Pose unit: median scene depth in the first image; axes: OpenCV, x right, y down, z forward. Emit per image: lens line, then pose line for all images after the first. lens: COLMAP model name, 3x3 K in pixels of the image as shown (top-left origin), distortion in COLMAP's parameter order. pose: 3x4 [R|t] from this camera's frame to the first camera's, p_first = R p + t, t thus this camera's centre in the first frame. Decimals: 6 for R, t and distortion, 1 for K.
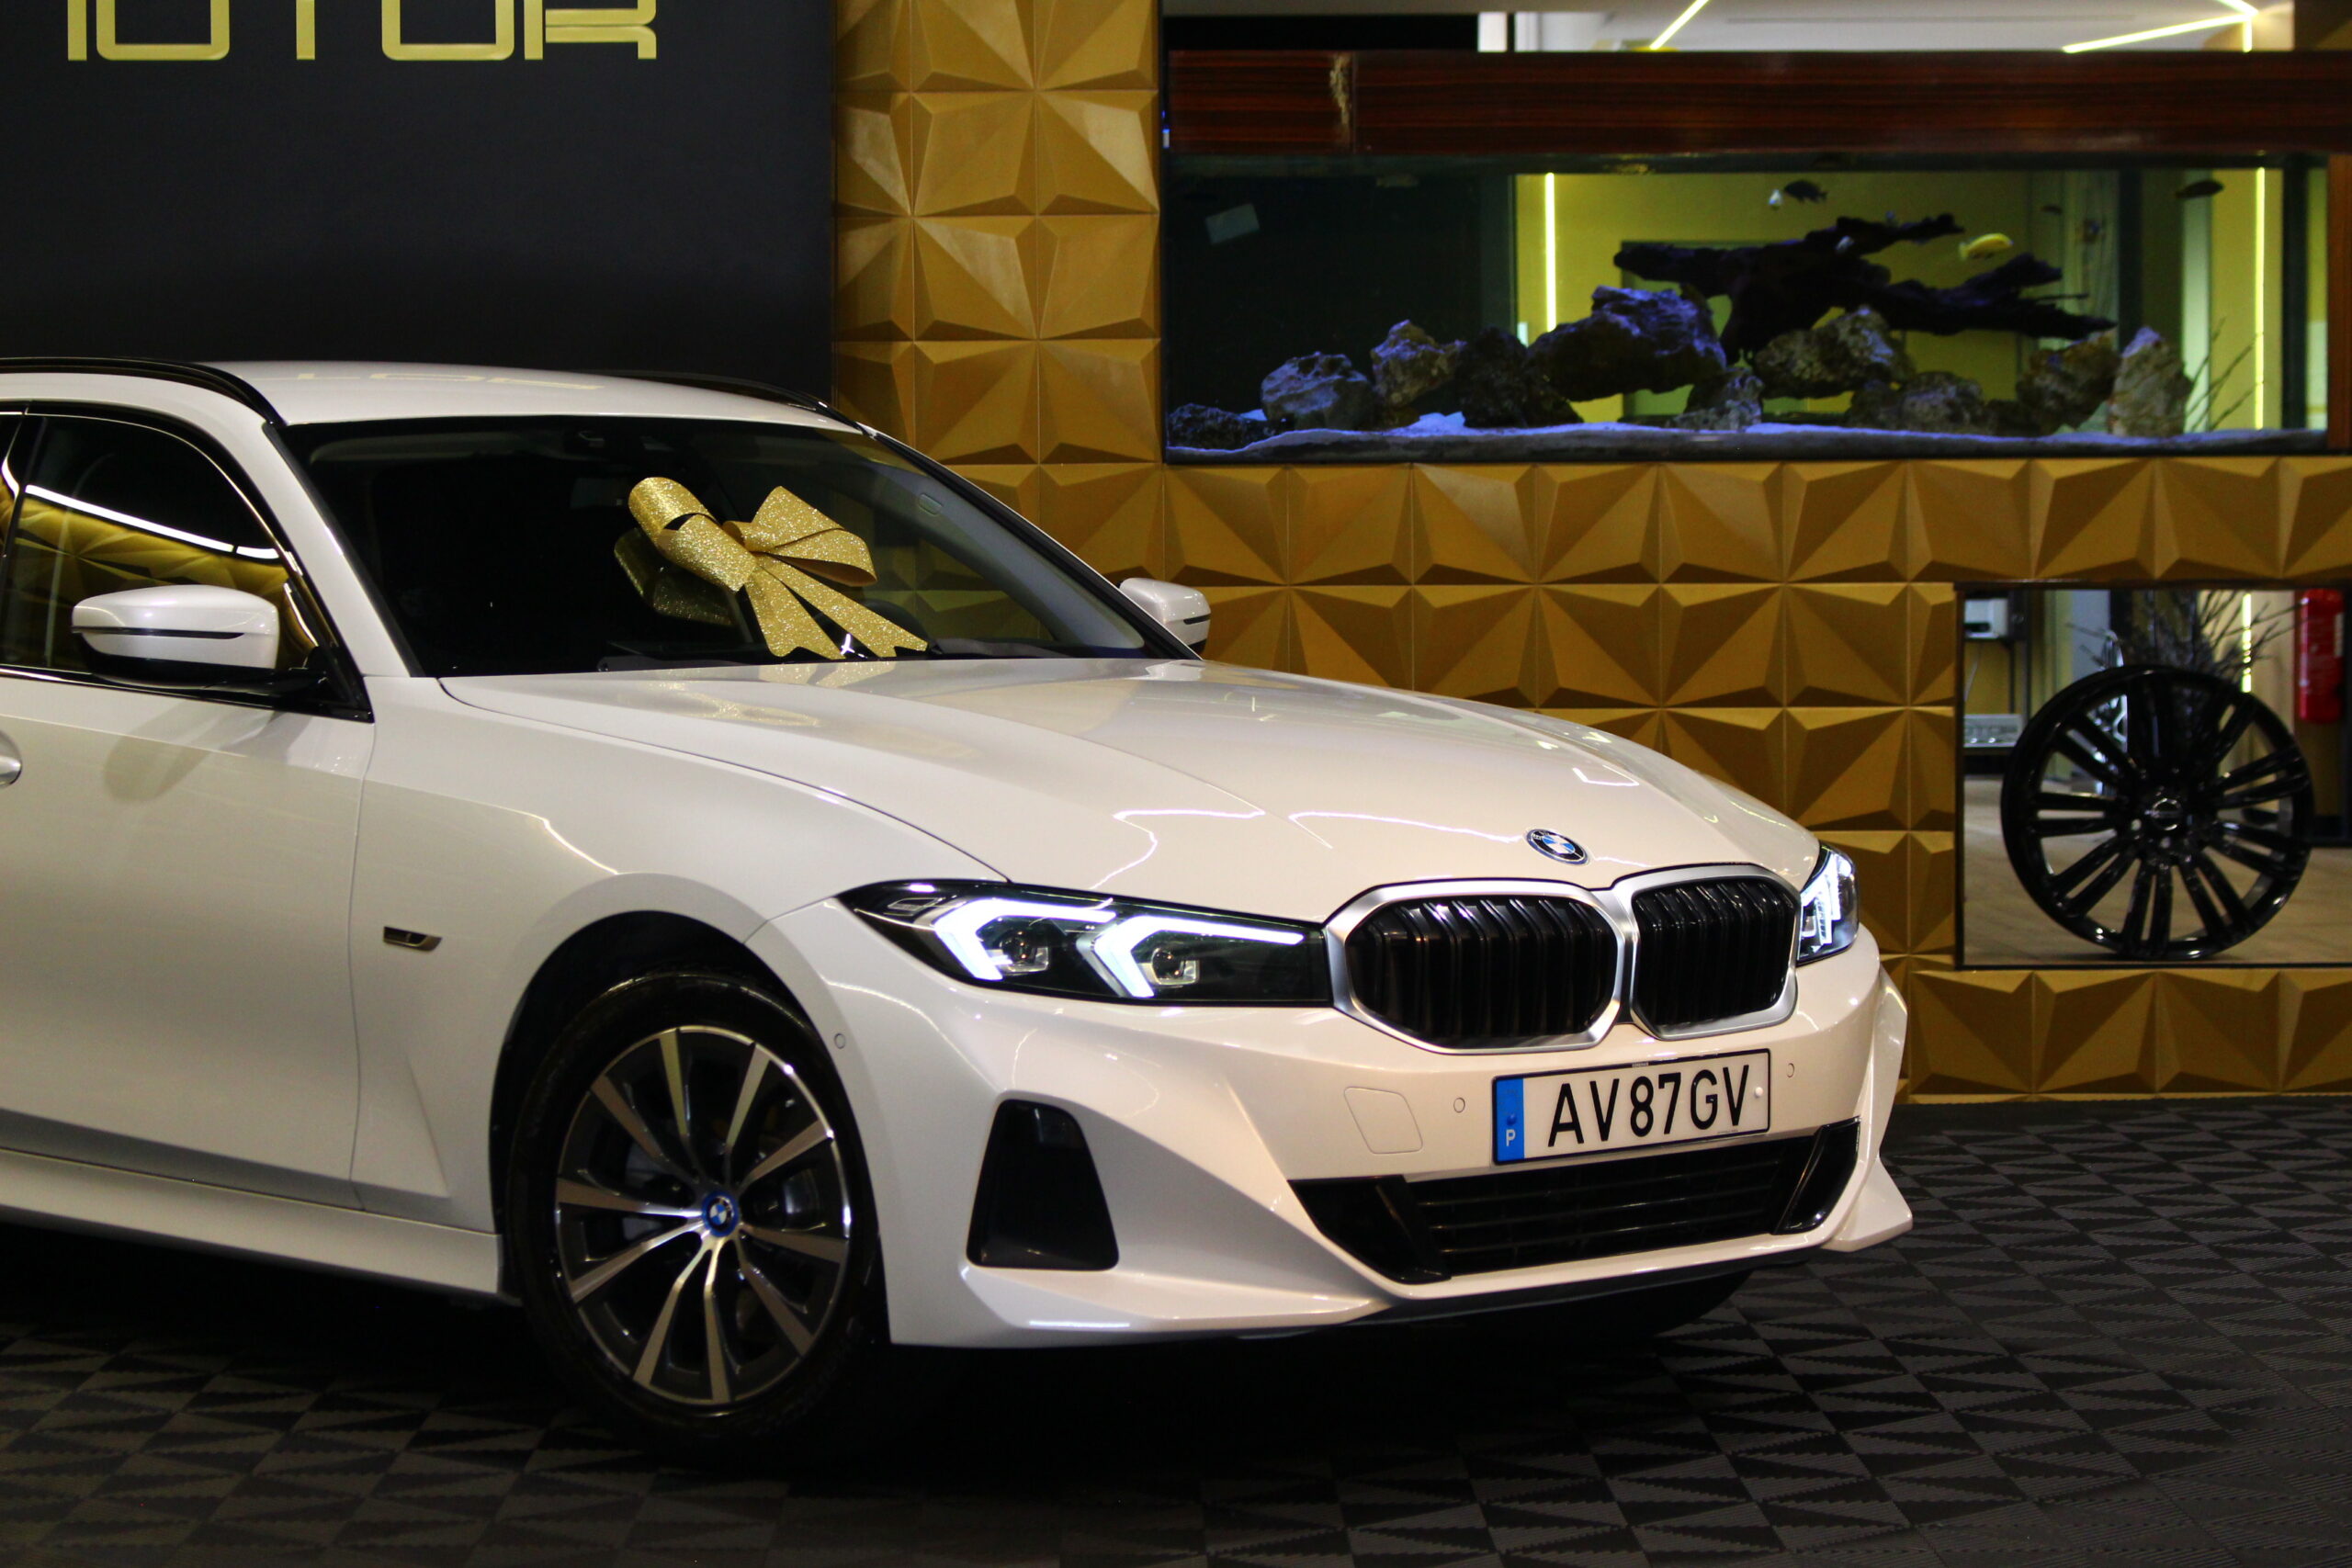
lens RADIAL K [[3828.6, 0, 1176.0], [0, 3828.6, 784.0], [0, 0, 1]] dist [-0.013454, -0.015053]
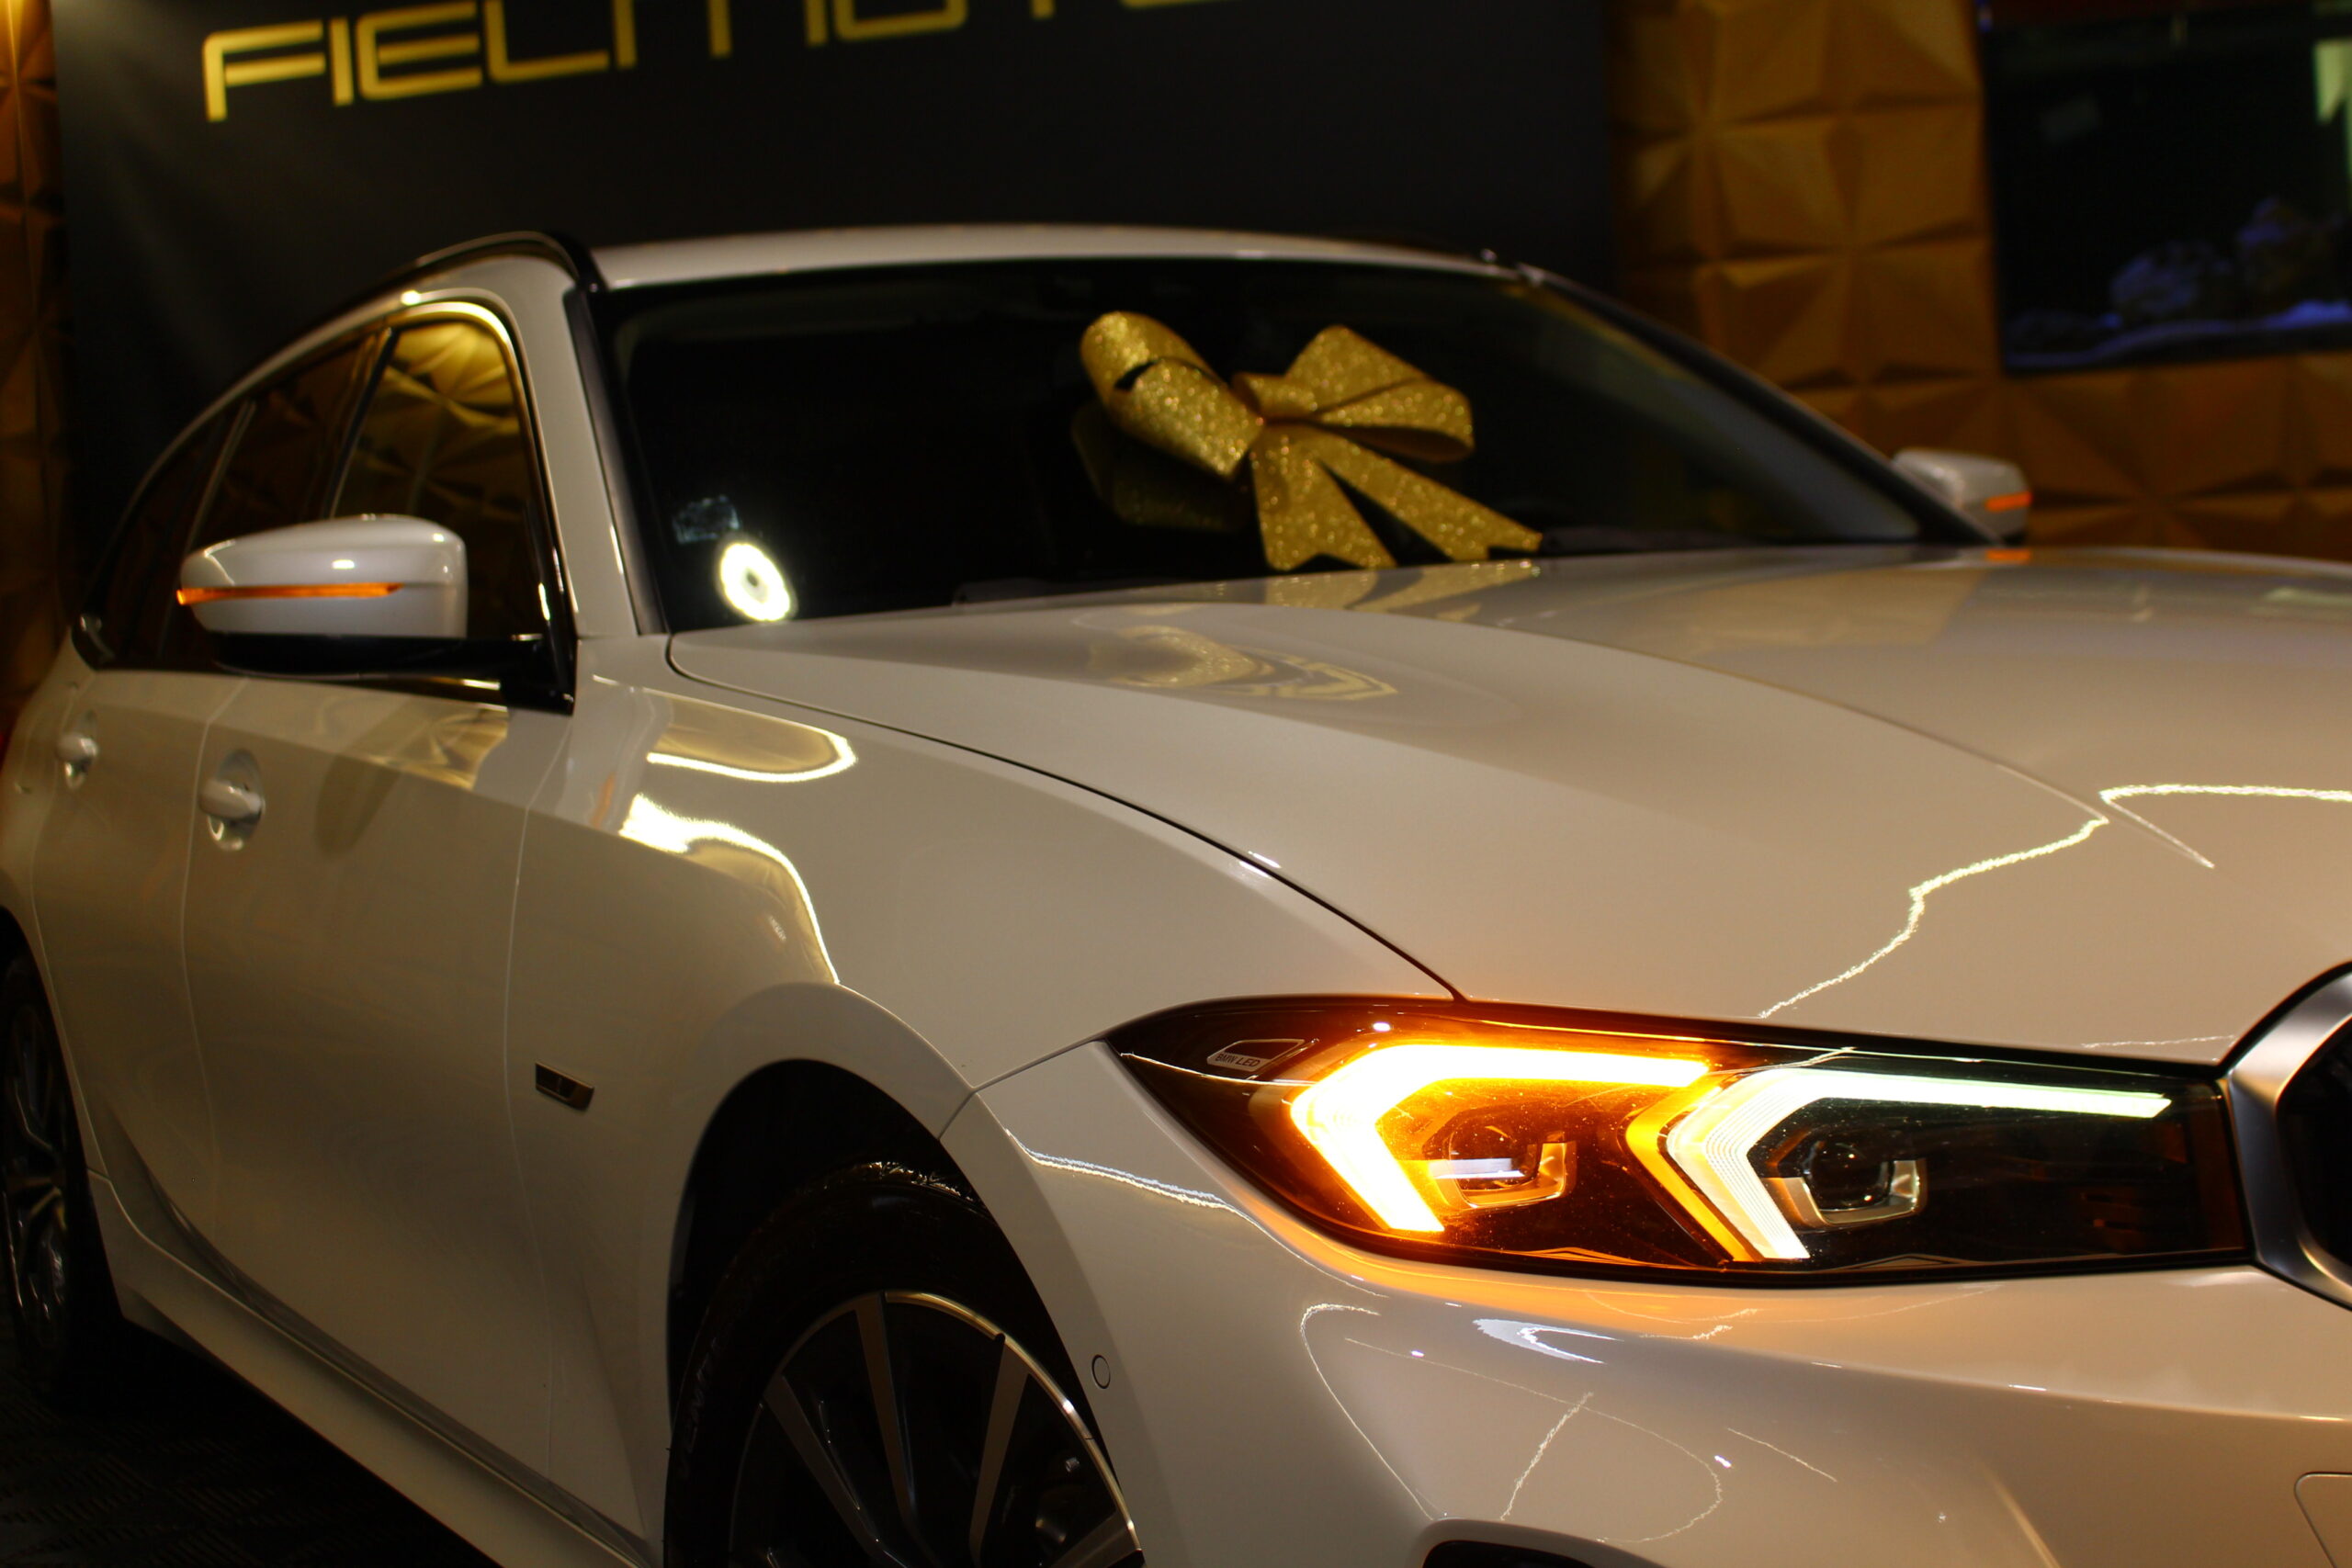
lens RADIAL K [[3456.5, 0, 1176.0], [0, 3456.5, 784.0], [0, 0, 1]] dist [-0.009188, 0.041127]
pose [[0.966834, -0.053999, -0.249631, 0.022713], [0.056475, 0.998400, 0.002763, -0.001495], [0.249082, -0.016769, 0.968337, 0.572429]]
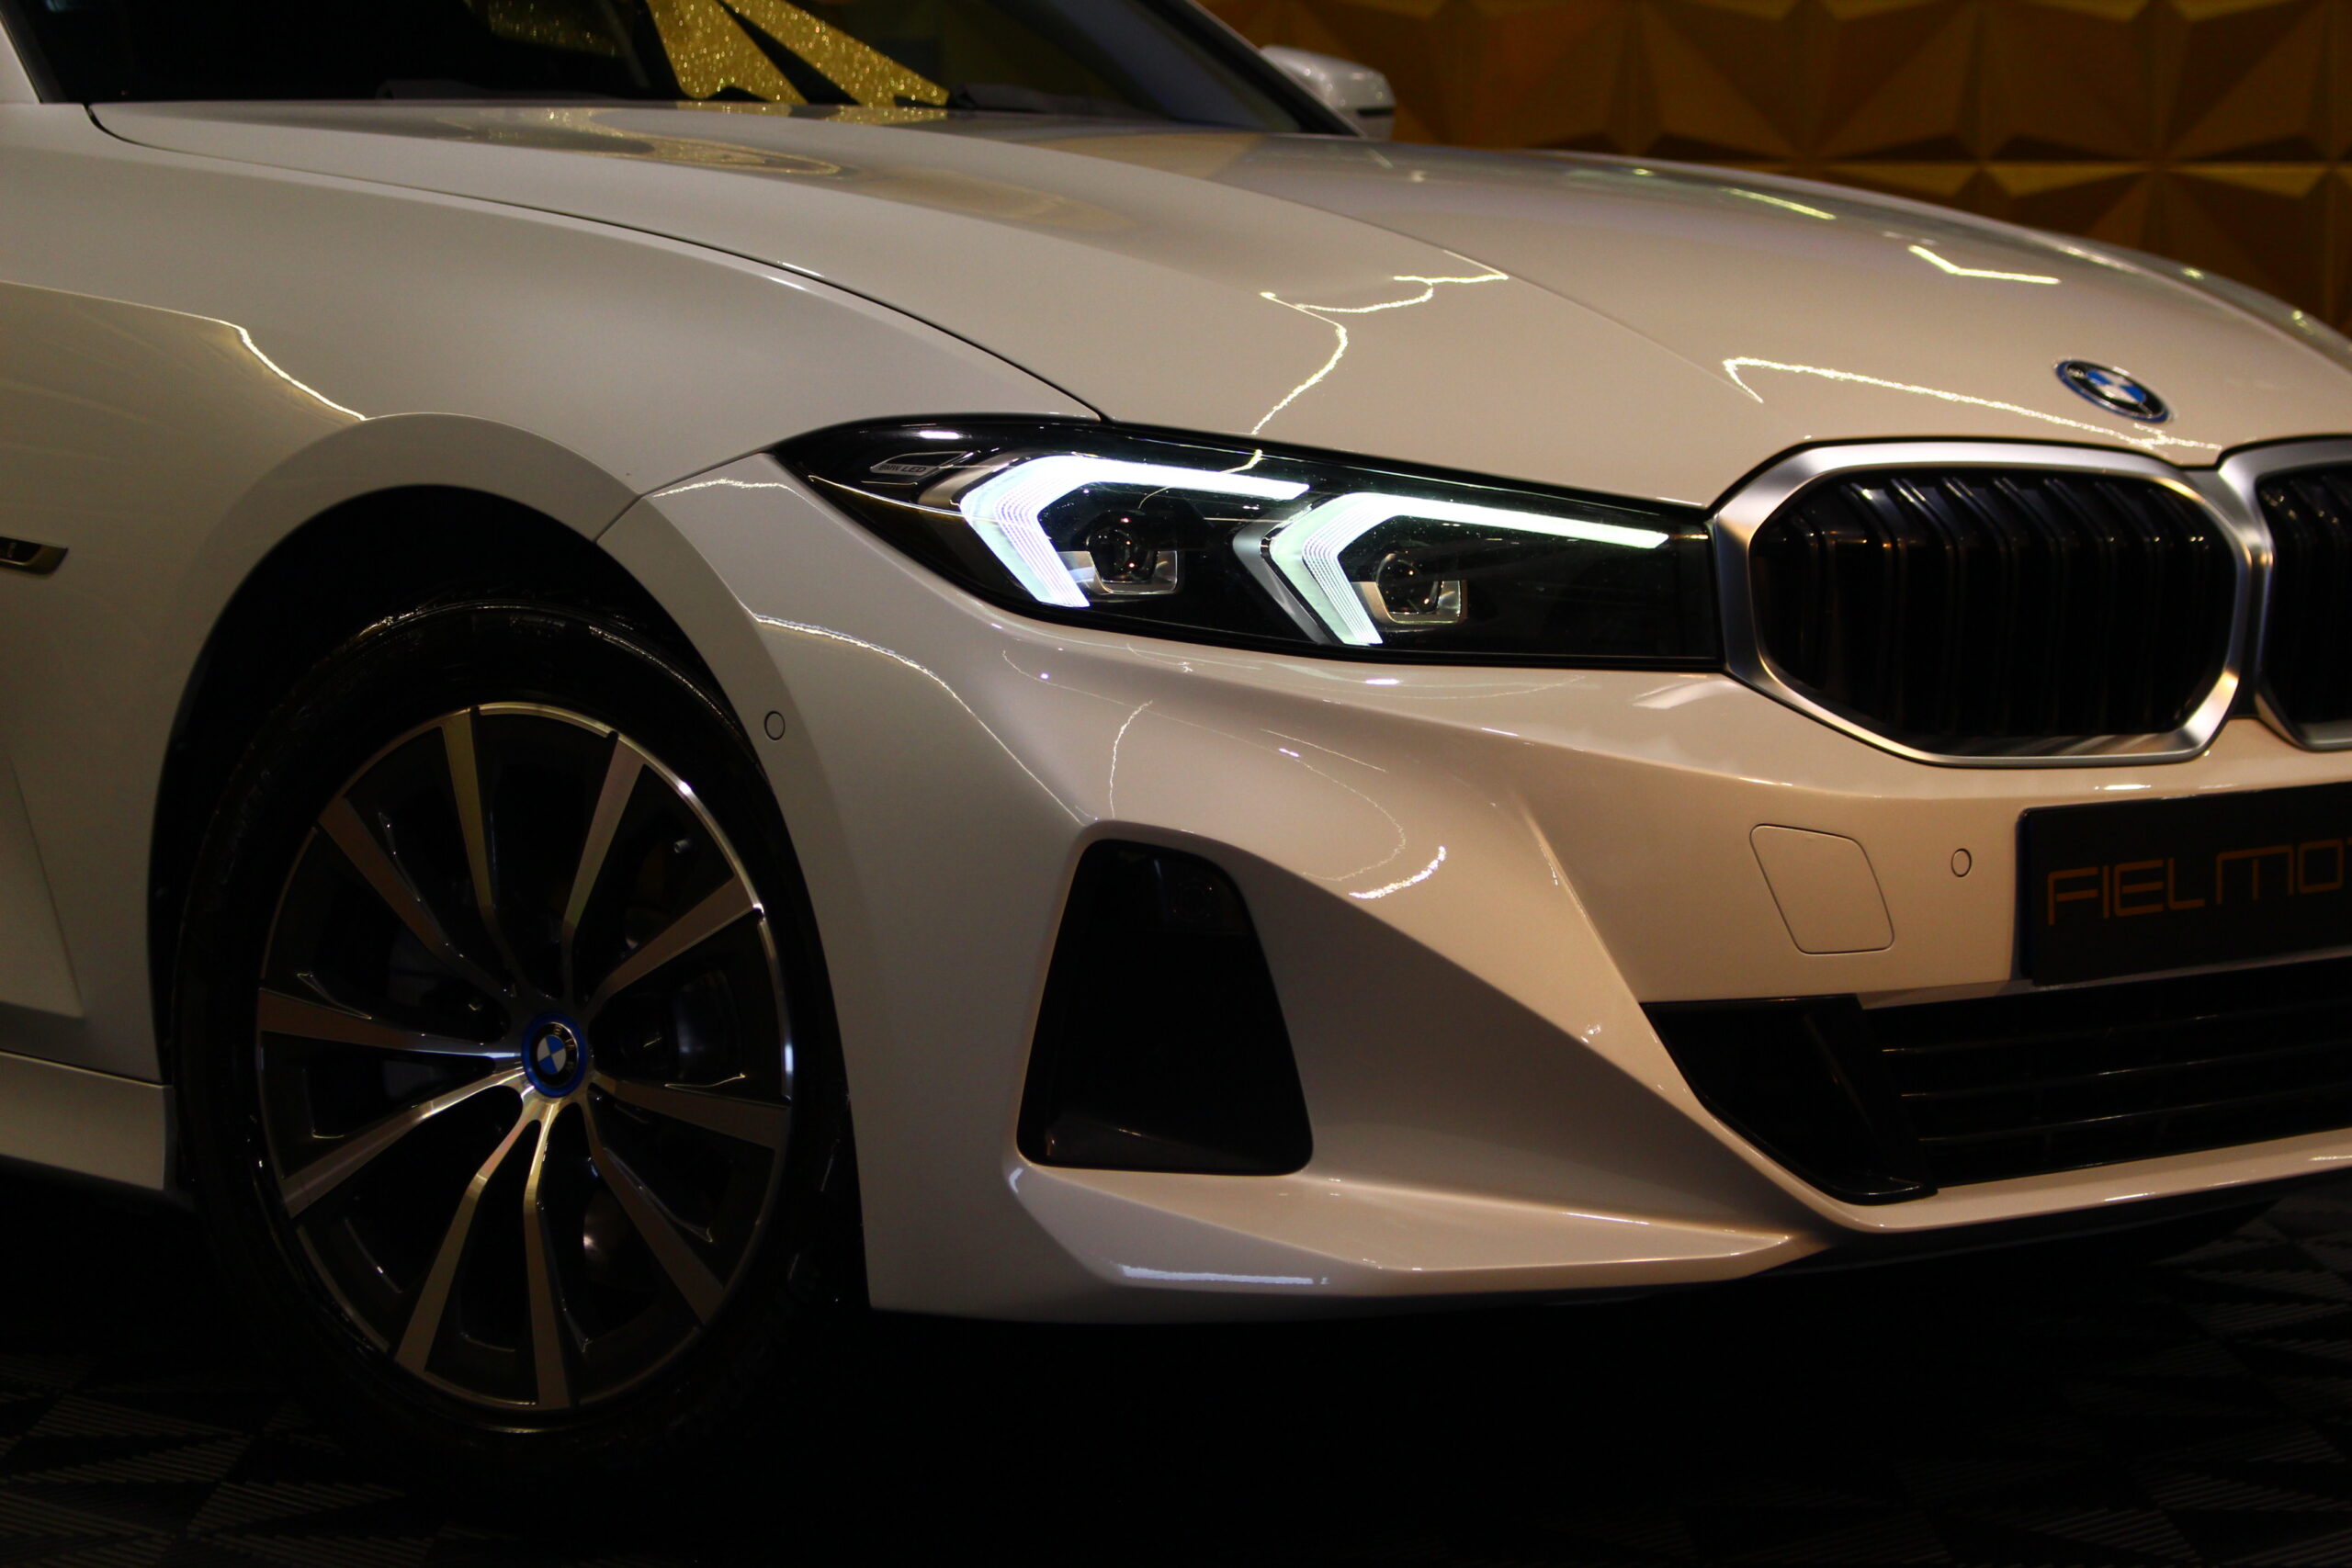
lens RADIAL K [[4937.6, 0, 1179.7], [0, 4937.6, 527.7], [0, 0, 1]] dist [0.017640, 0.920618]
pose [[0.999808, 0.008356, -0.017716, -0.019988], [-0.008191, 0.999923, 0.009349, 0.031415], [0.017793, -0.009202, 0.999799, 0.310592]]
